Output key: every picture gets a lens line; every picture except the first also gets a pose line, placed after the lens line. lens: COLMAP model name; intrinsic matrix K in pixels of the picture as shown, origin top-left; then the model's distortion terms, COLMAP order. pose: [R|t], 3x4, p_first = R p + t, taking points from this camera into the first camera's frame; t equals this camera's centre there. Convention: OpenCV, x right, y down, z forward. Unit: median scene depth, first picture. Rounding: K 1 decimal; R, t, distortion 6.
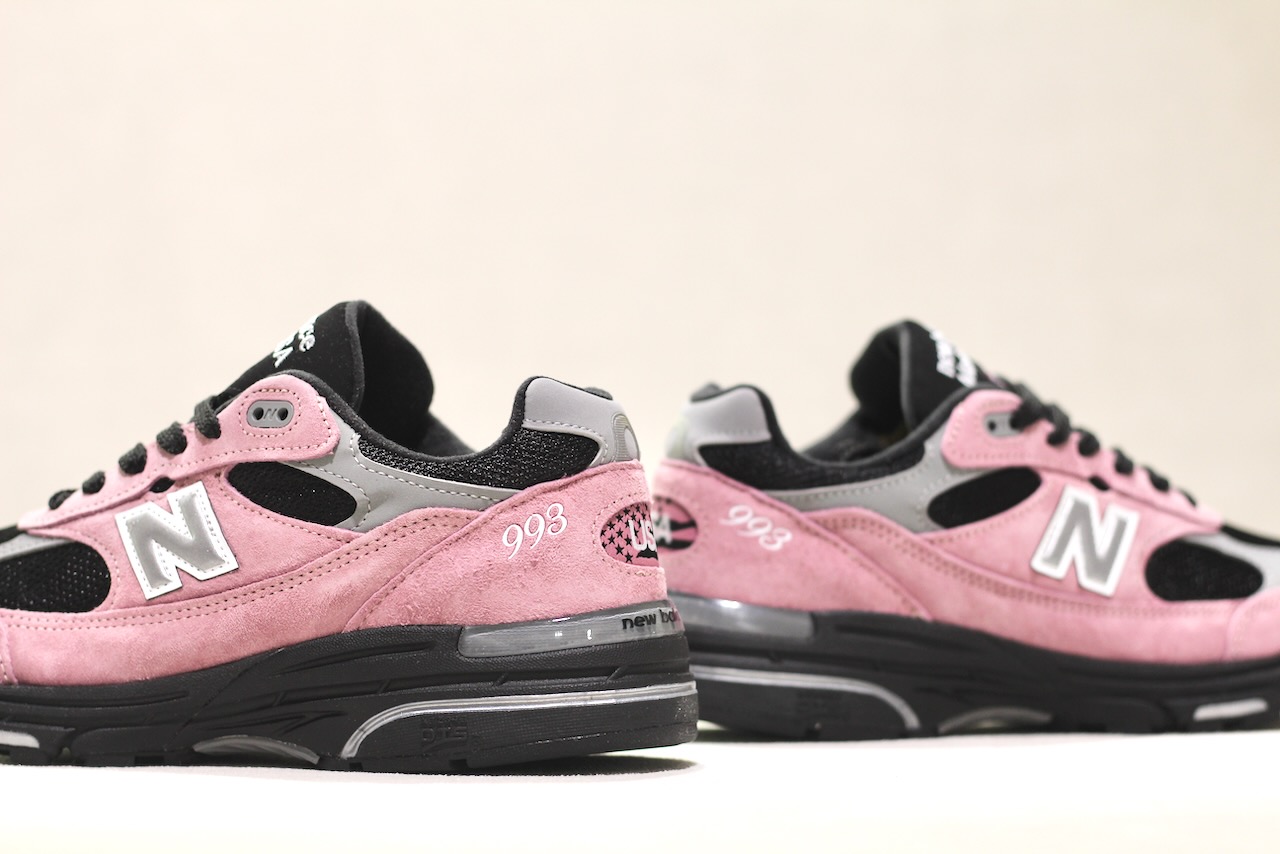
lens RADIAL K [[3212.8, 0, 643.5], [0, 3212.8, 417.9], [0, 0, 1]] dist [-0.128655, 0.000000]
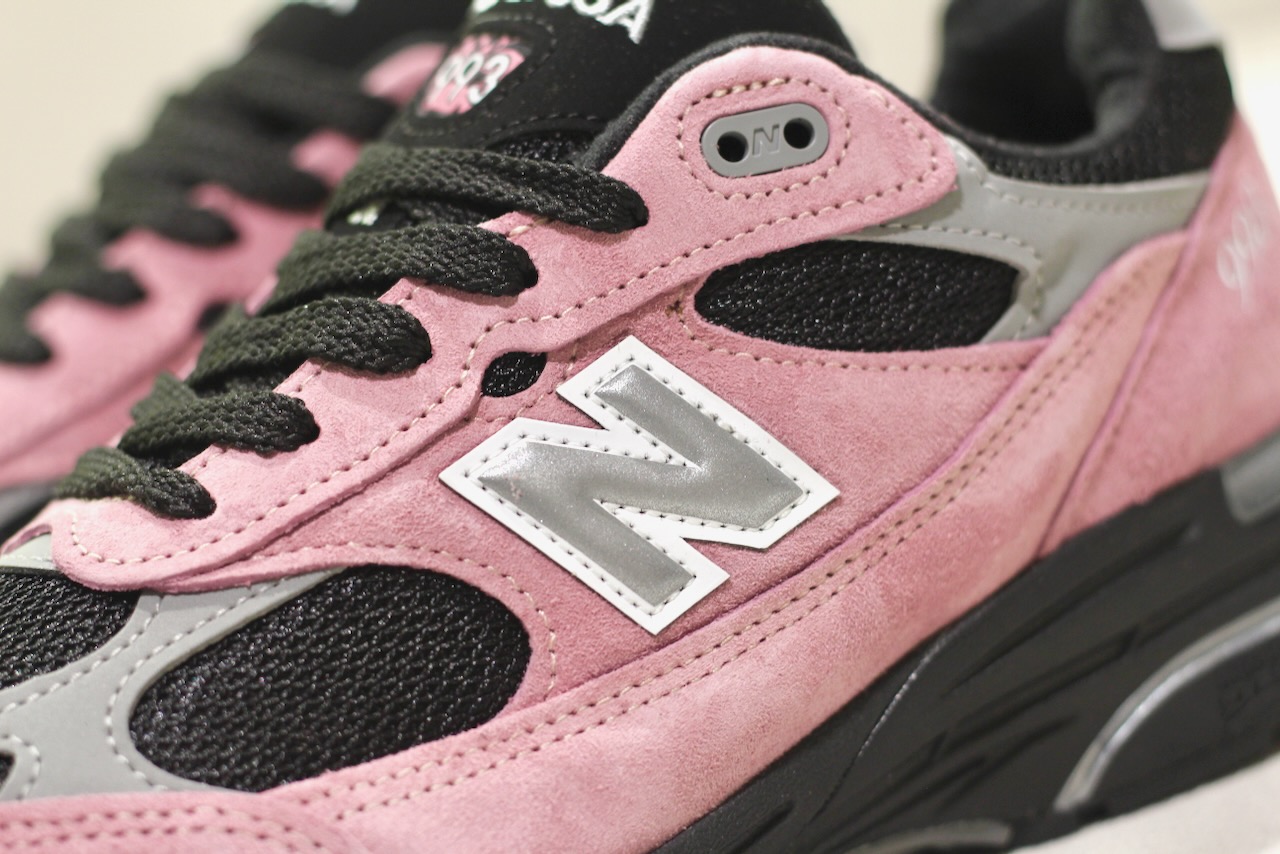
lens RADIAL K [[3330.2, 0, 648.3], [0, 3330.2, 429.6], [0, 0, 1]] dist [-0.172372, 0.000000]
pose [[0.664927, -0.282922, 0.691251, -0.454202], [0.188831, 0.959094, 0.210907, -0.062380], [-0.722645, -0.009708, 0.691151, 0.702154]]
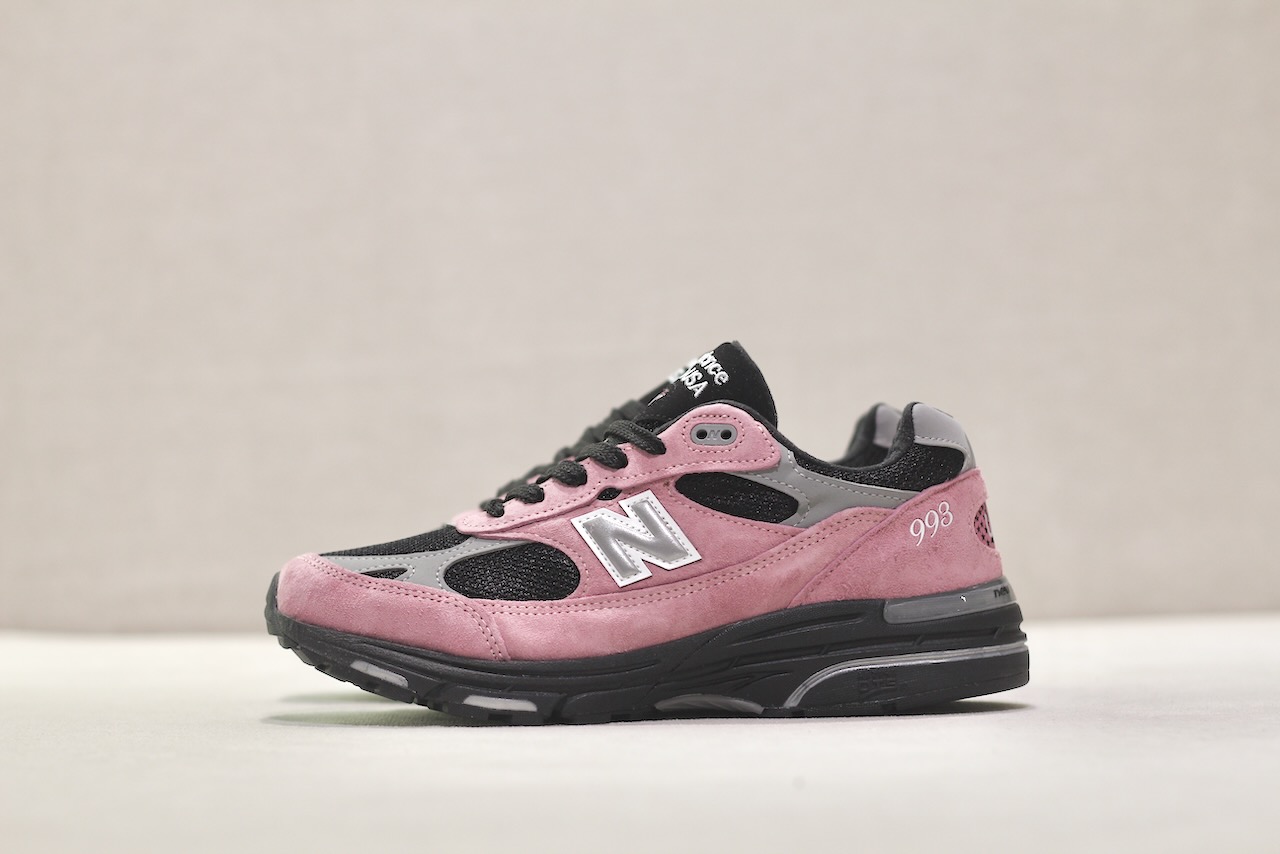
lens RADIAL K [[3212.8, 0, 639.1], [0, 3212.8, 423.3], [0, 0, 1]] dist [-0.128655, 0.000000]
pose [[0.953021, -0.009893, 0.302742, -0.524259], [0.013737, 0.999850, -0.010573, 0.007125], [-0.302592, 0.014235, 0.953014, -0.179623]]
